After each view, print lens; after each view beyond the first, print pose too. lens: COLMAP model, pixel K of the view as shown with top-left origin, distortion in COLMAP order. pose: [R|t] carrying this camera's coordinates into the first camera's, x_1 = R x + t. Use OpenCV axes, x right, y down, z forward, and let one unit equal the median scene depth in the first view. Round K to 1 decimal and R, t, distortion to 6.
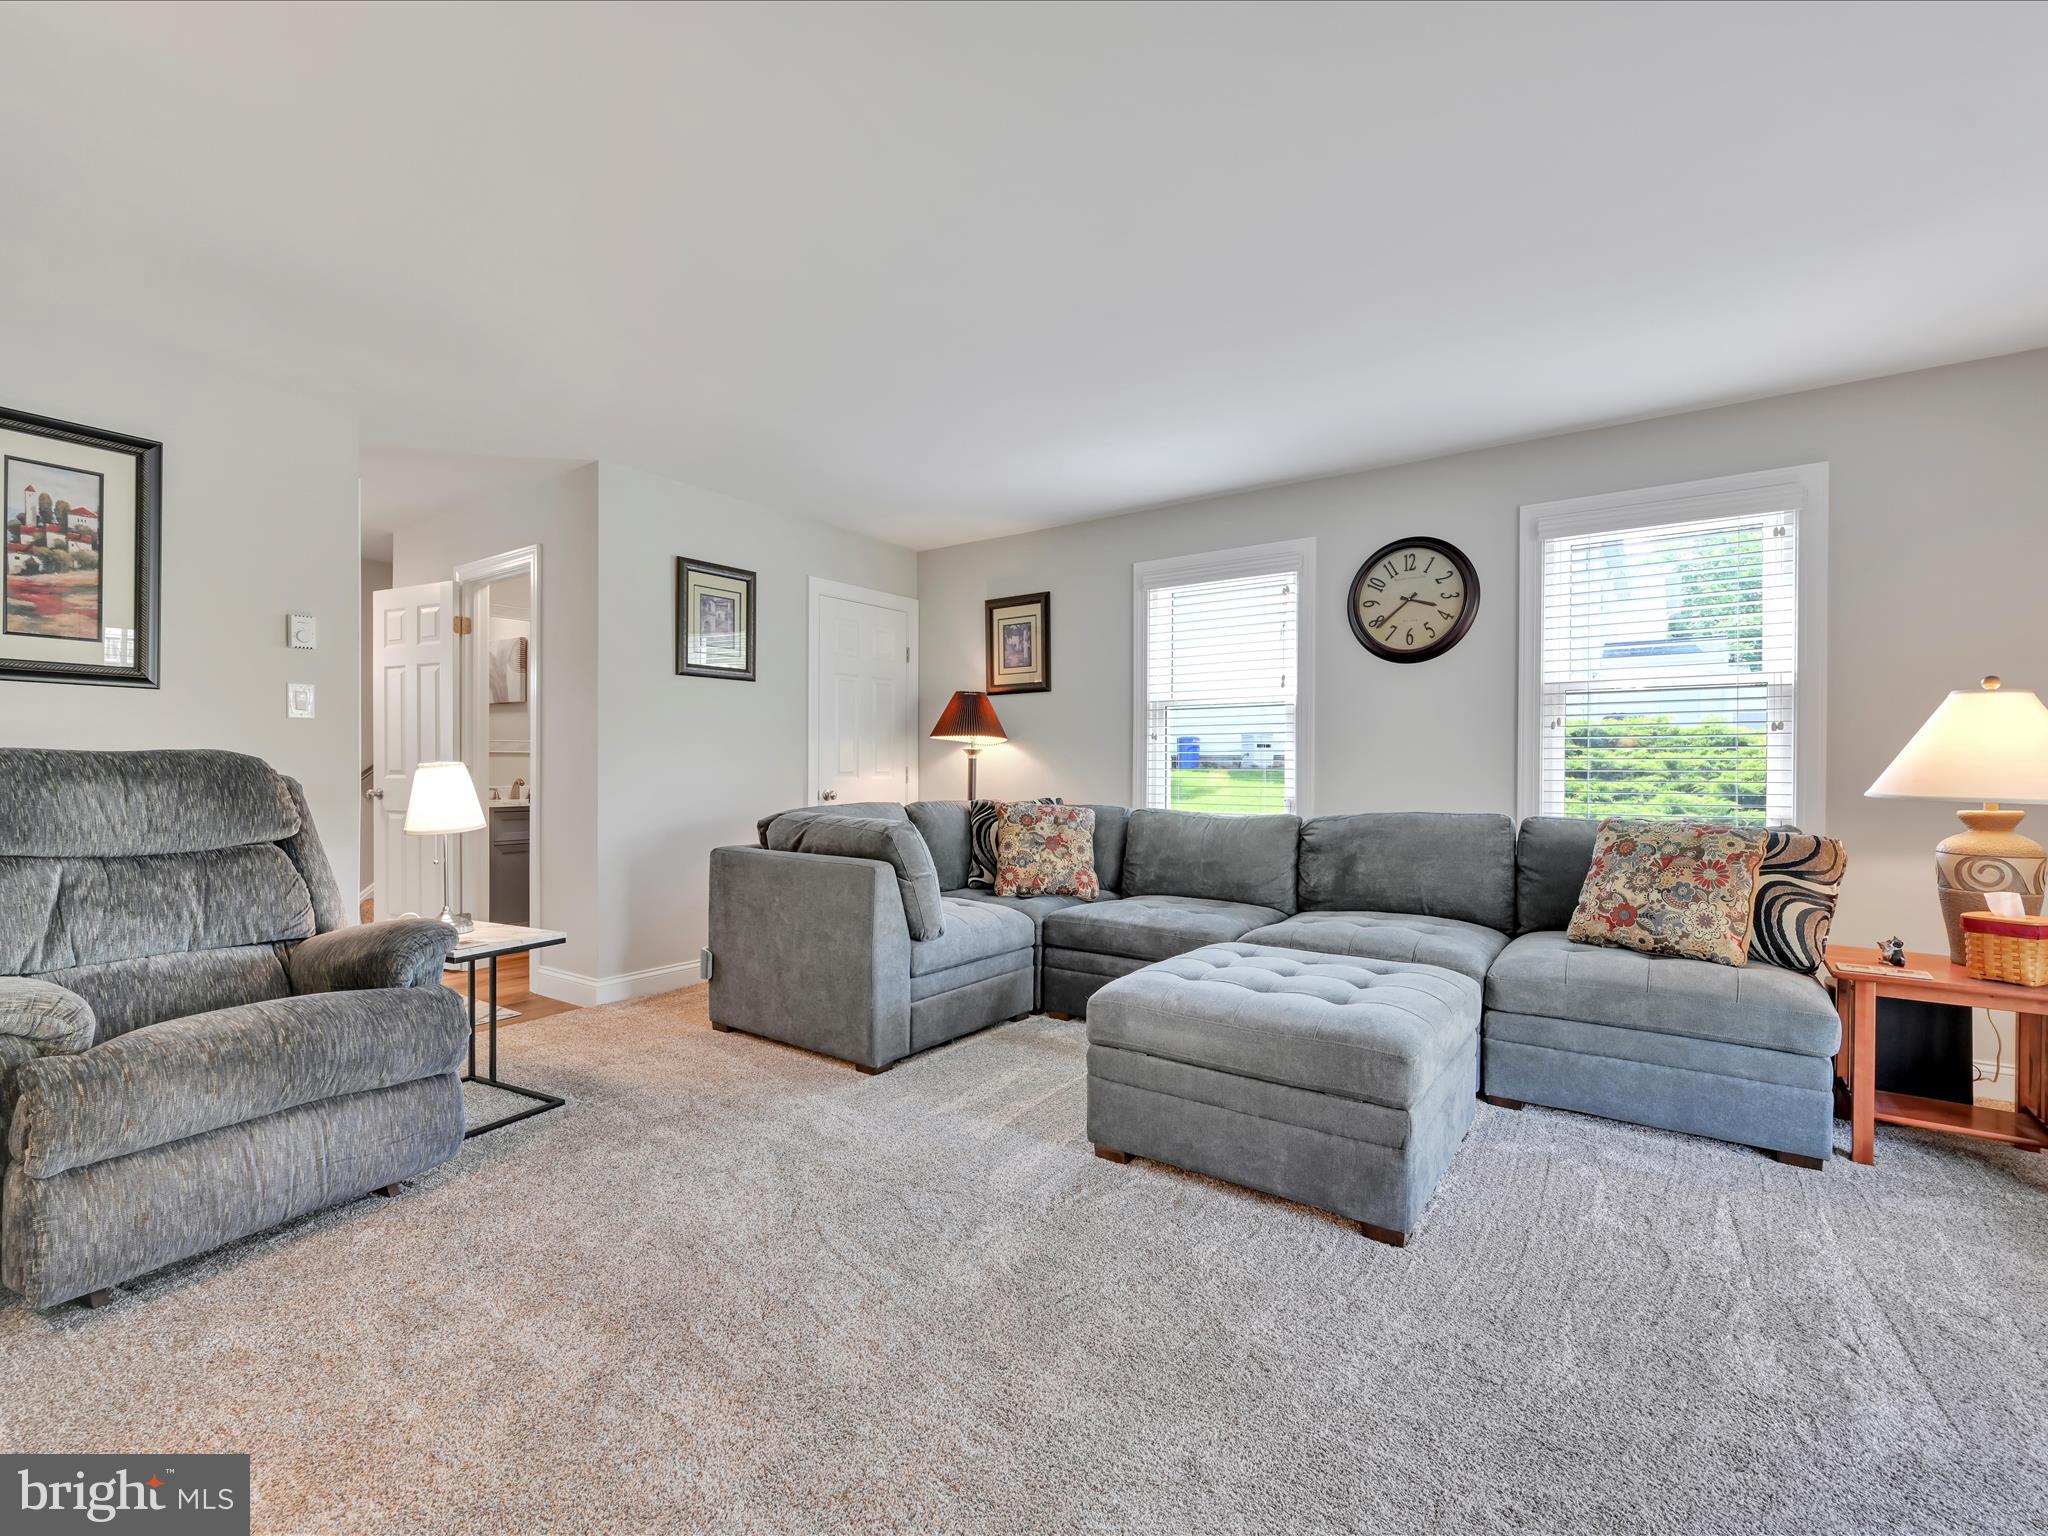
lens RADIAL K [[913.0, 0, 1030.8], [0, 913.0, 772.1], [0, 0, 1]] dist [-0.000886, 0.000224]
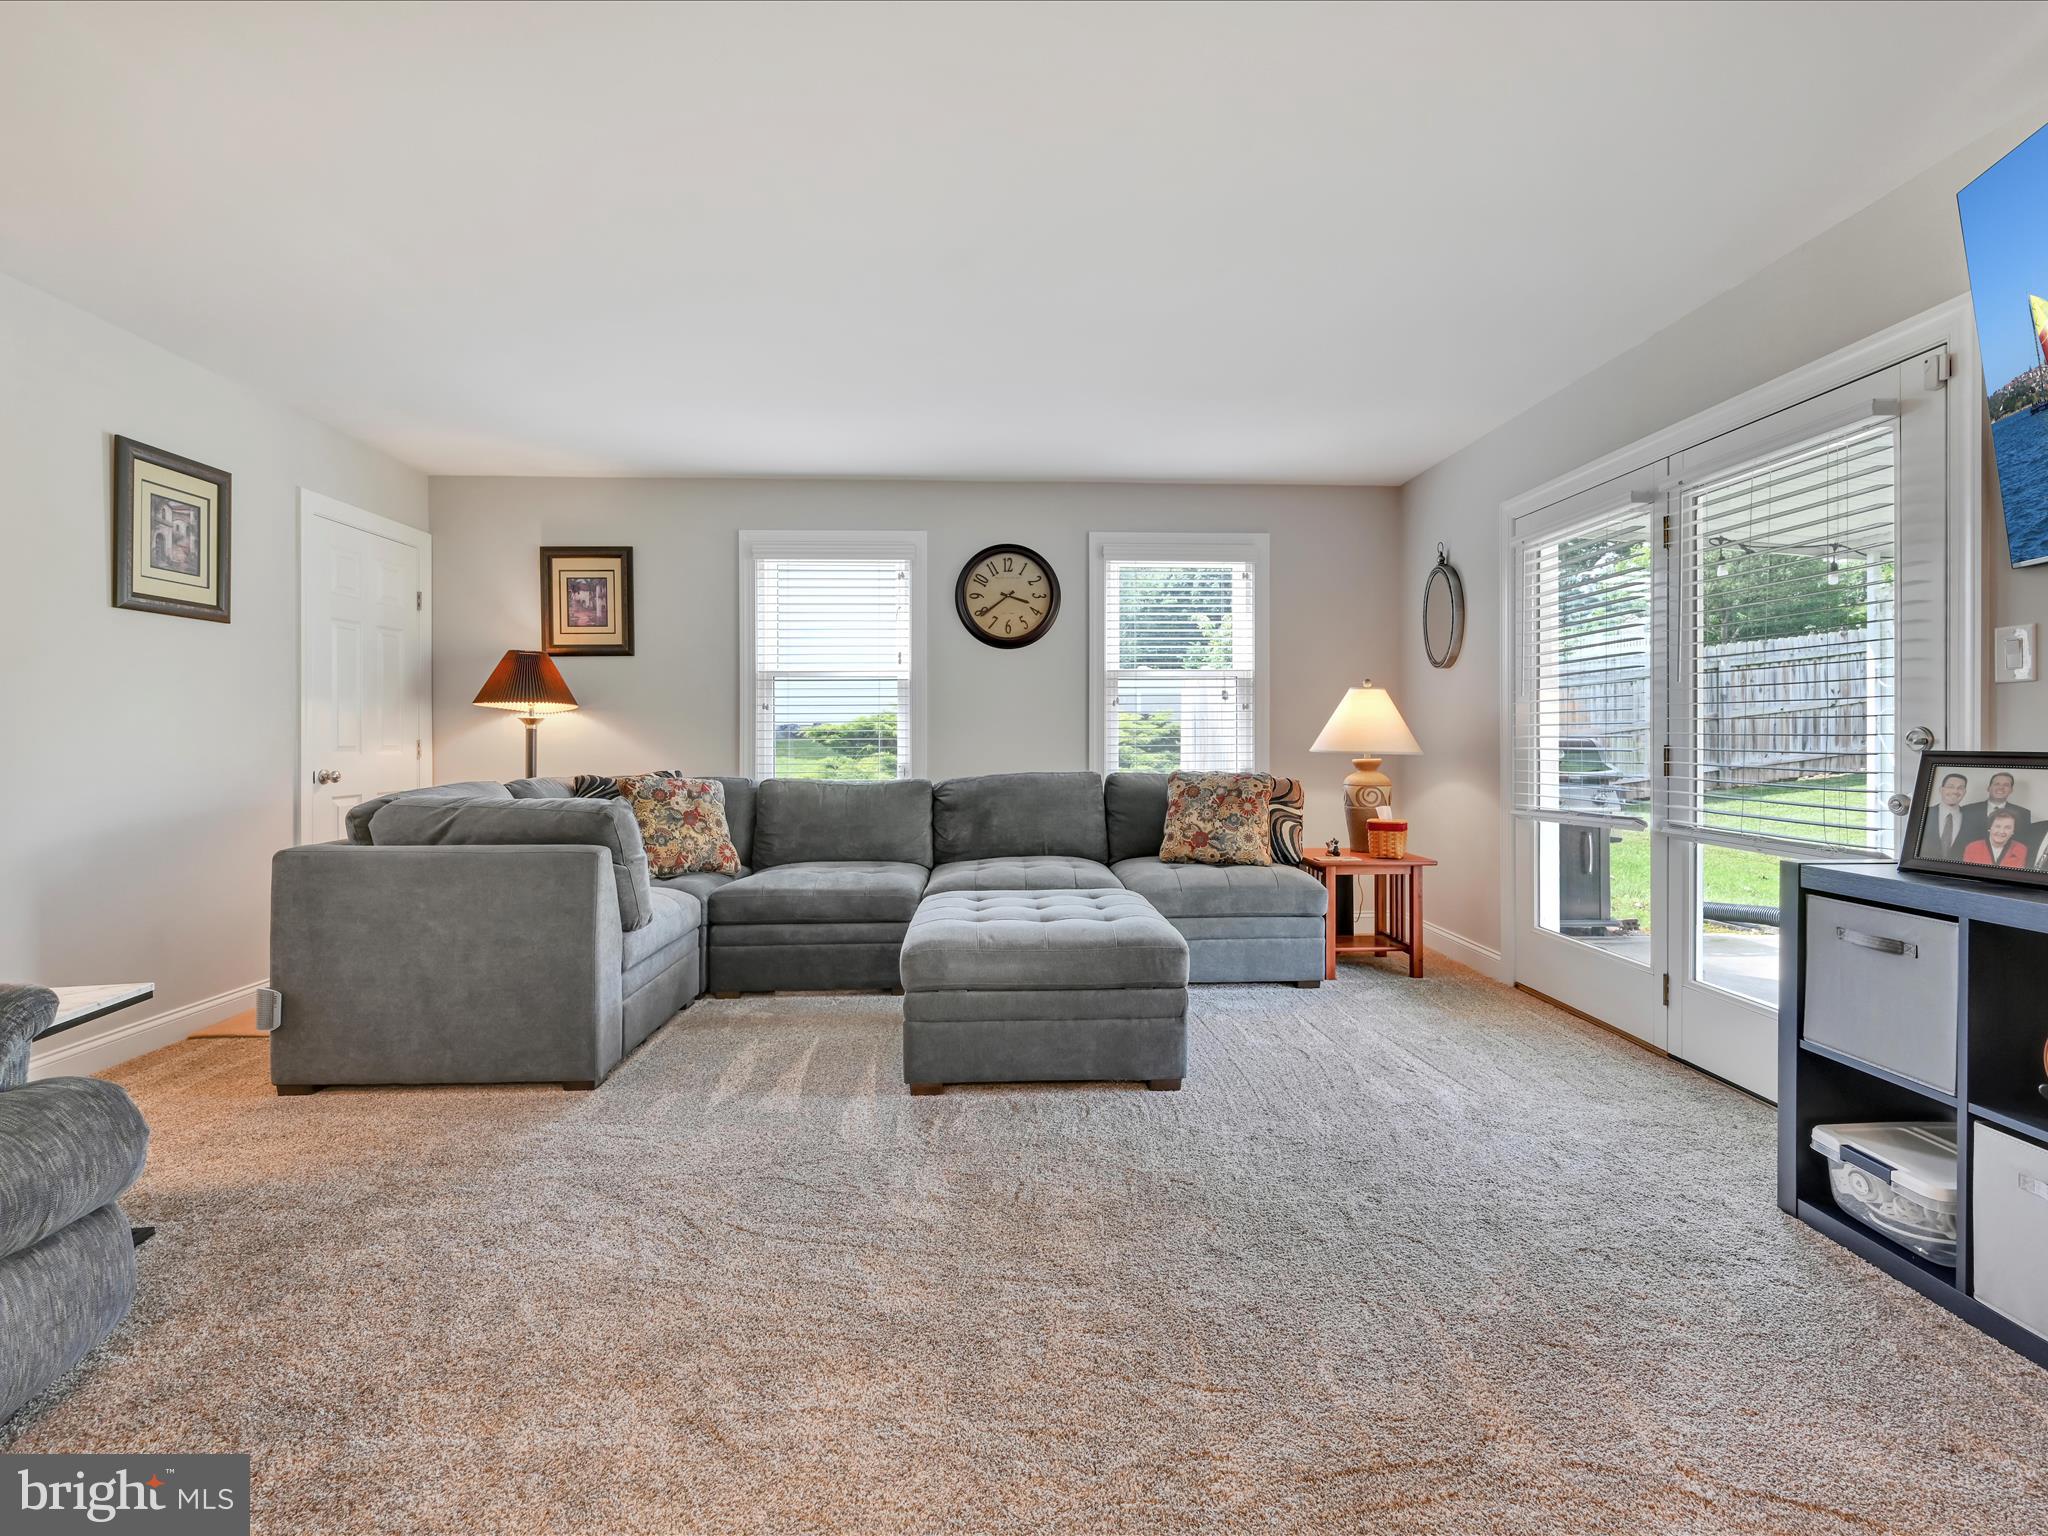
lens RADIAL K [[921.4, 0, 1034.2], [0, 921.4, 738.9], [0, 0, 1]] dist [0.000081, 0.000309]
pose [[0.782522, -0.007953, 0.622573, -0.331366], [0.010318, 0.999947, -0.000195, -0.000449], [-0.622538, 0.006576, 0.782562, 0.034690]]
